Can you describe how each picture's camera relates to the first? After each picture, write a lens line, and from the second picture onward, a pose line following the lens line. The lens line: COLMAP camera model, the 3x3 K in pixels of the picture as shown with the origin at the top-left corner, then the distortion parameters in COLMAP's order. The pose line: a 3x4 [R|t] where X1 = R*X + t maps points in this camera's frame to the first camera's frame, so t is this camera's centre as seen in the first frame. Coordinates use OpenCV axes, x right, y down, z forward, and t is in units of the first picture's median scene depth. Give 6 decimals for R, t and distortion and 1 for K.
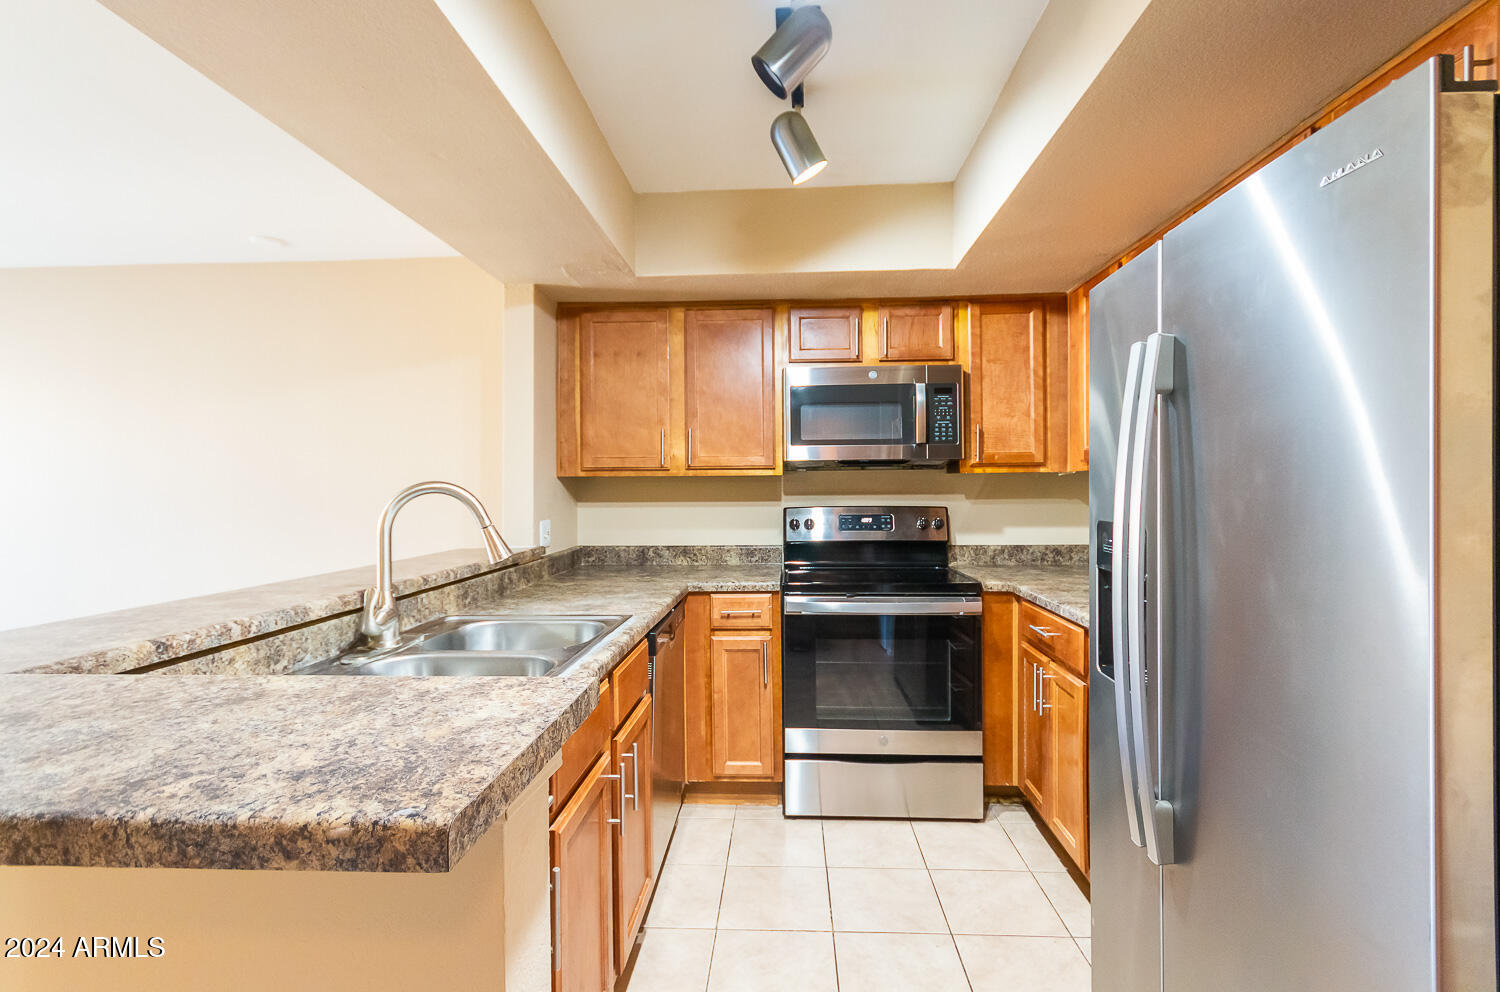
lens RADIAL K [[690.8, 0, 746.5], [0, 690.8, 487.4], [0, 0, 1]] dist [0.003920, 0.000765]
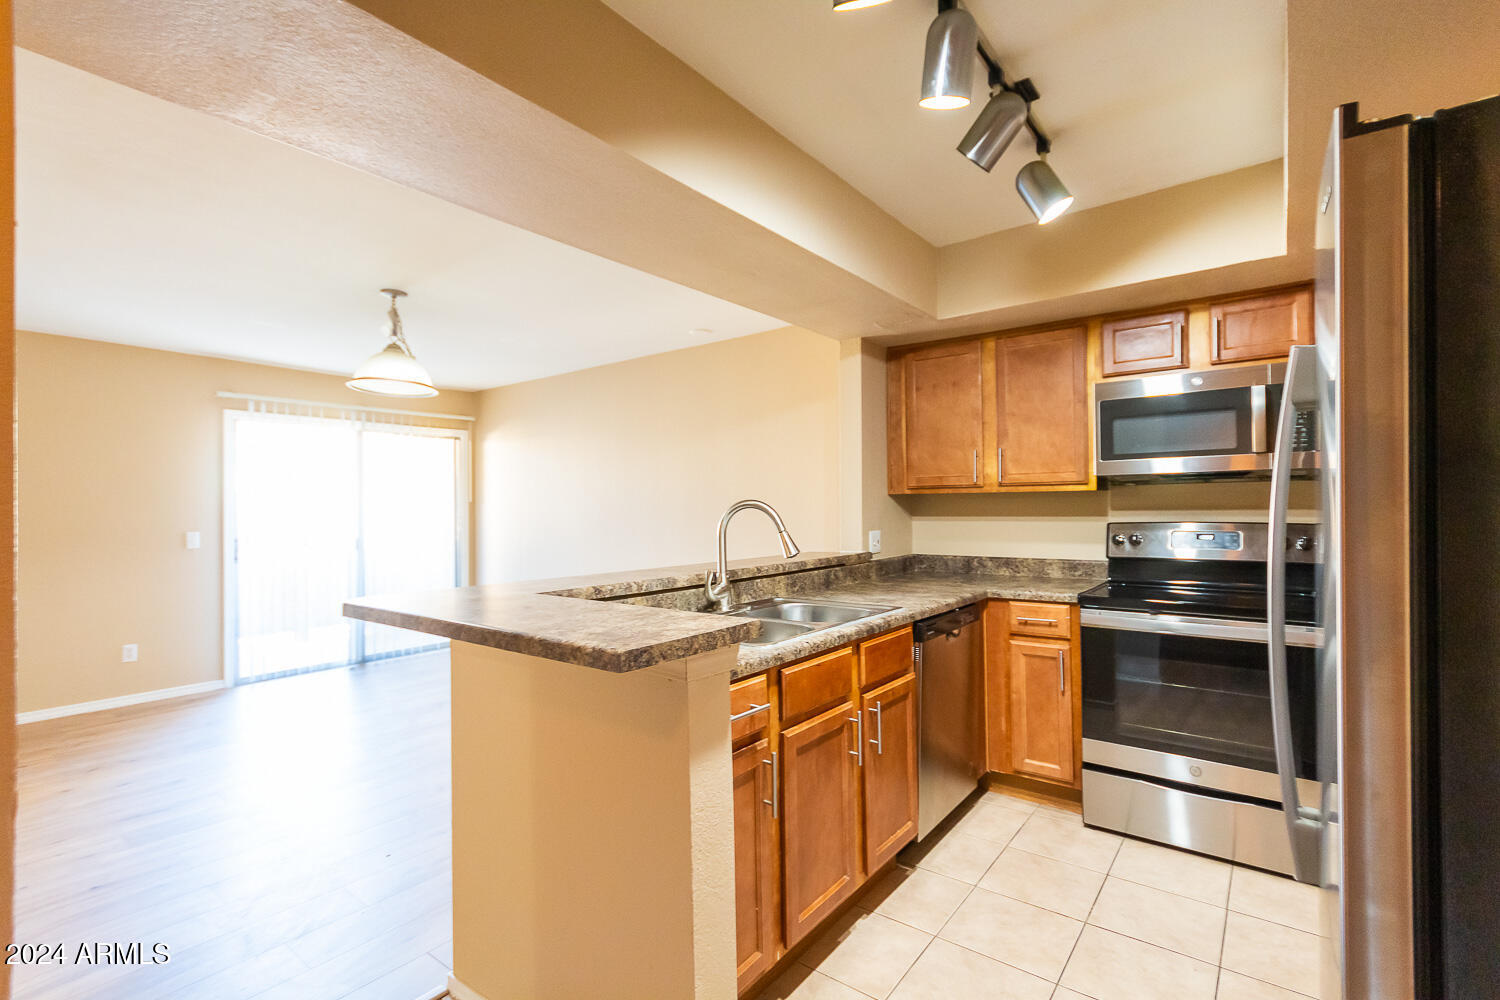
lens RADIAL K [[690.8, 0, 753.2], [0, 690.8, 500.7], [0, 0, 1]] dist [0.003920, 0.000765]
pose [[0.822212, -0.007280, -0.569134, 0.234713], [0.005086, 0.999972, -0.005443, 0.000699], [0.569158, 0.001580, 0.822226, -0.119036]]
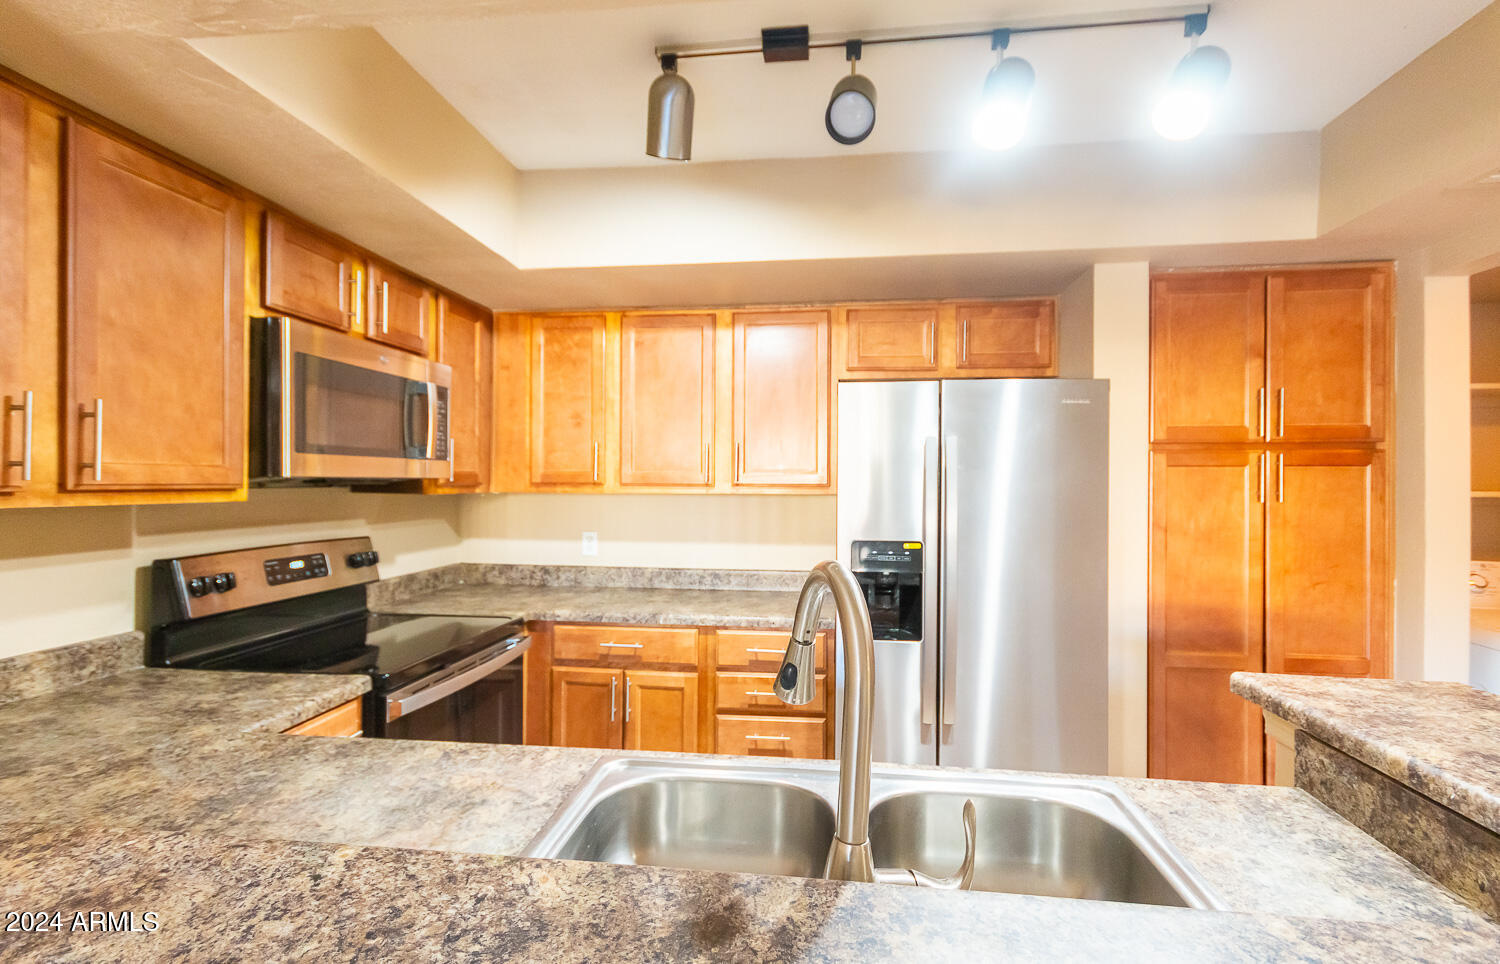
lens RADIAL K [[701.5, 0, 745.0], [0, 701.5, 488.7], [0, 0, 1]] dist [-0.002285, 0.000381]
pose [[0.069586, -0.001734, 0.997574, -0.540660], [-0.007547, 0.999969, 0.002265, -0.035333], [-0.997547, -0.007687, 0.069571, 0.606757]]
